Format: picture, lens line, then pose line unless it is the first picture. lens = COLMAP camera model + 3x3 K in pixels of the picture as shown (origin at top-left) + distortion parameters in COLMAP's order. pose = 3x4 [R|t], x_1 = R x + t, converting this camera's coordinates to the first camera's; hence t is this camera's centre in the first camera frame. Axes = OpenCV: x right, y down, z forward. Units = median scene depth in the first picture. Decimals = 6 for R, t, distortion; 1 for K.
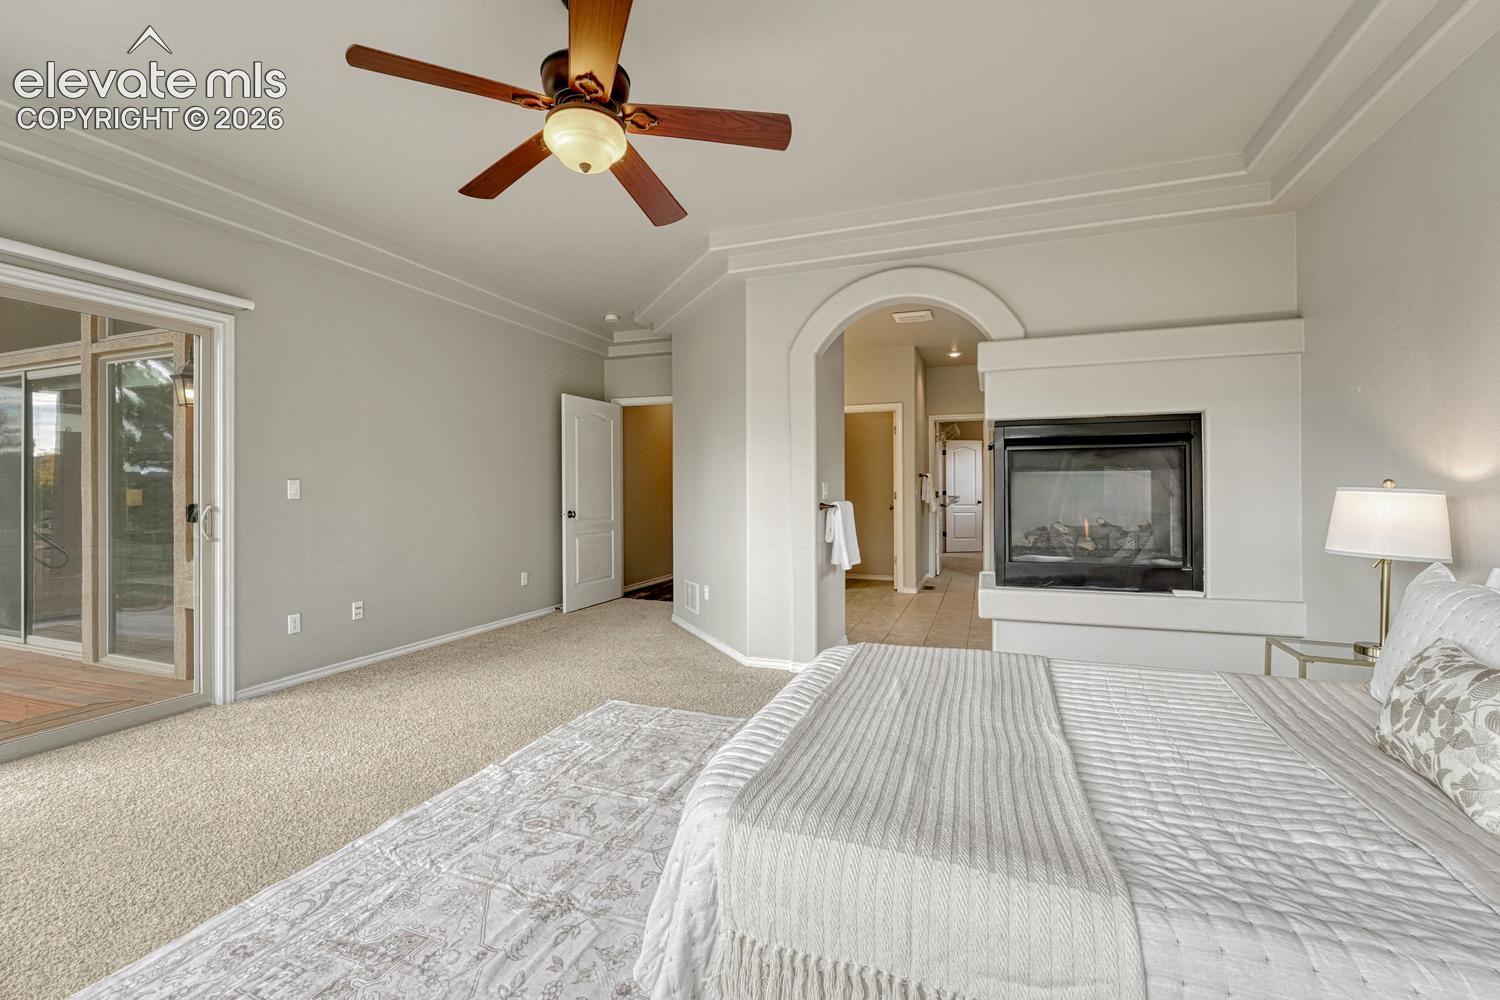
lens RADIAL K [[633.7, 0, 727.5], [0, 633.7, 476.8], [0, 0, 1]] dist [-0.012265, 0.000230]
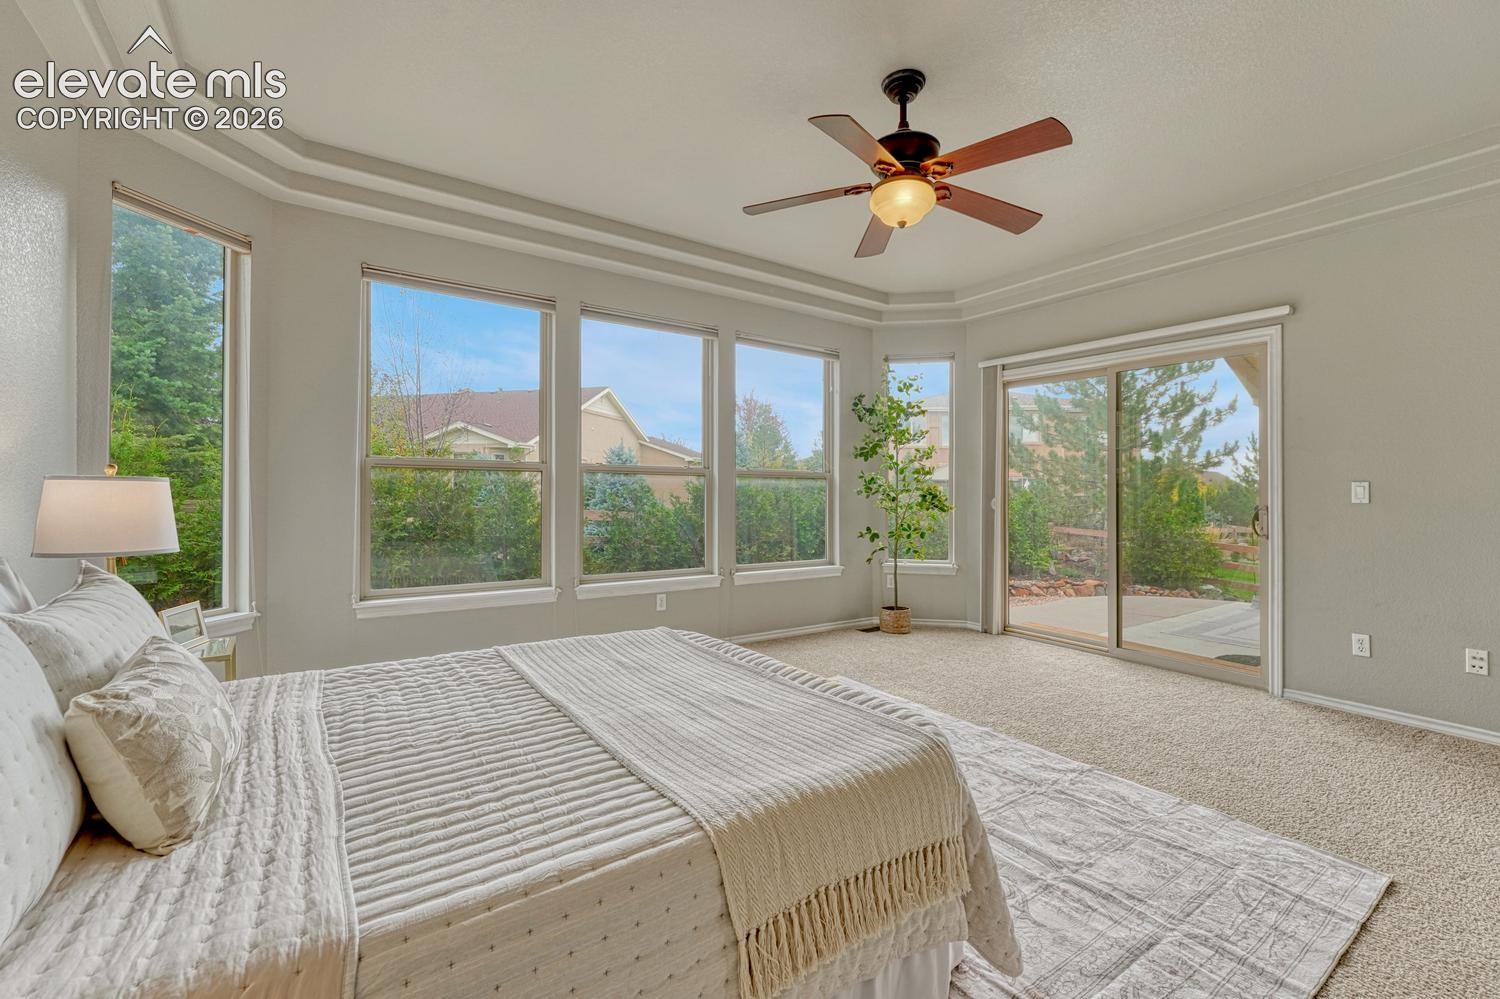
lens RADIAL K [[633.7, 0, 746.9], [0, 633.7, 495.4], [0, 0, 1]] dist [-0.012265, 0.000230]
pose [[-0.545271, -0.001111, -0.838259, 0.584942], [-0.001606, 0.999999, -0.000281, 0.028377], [0.838258, 0.001193, -0.545272, 0.854986]]
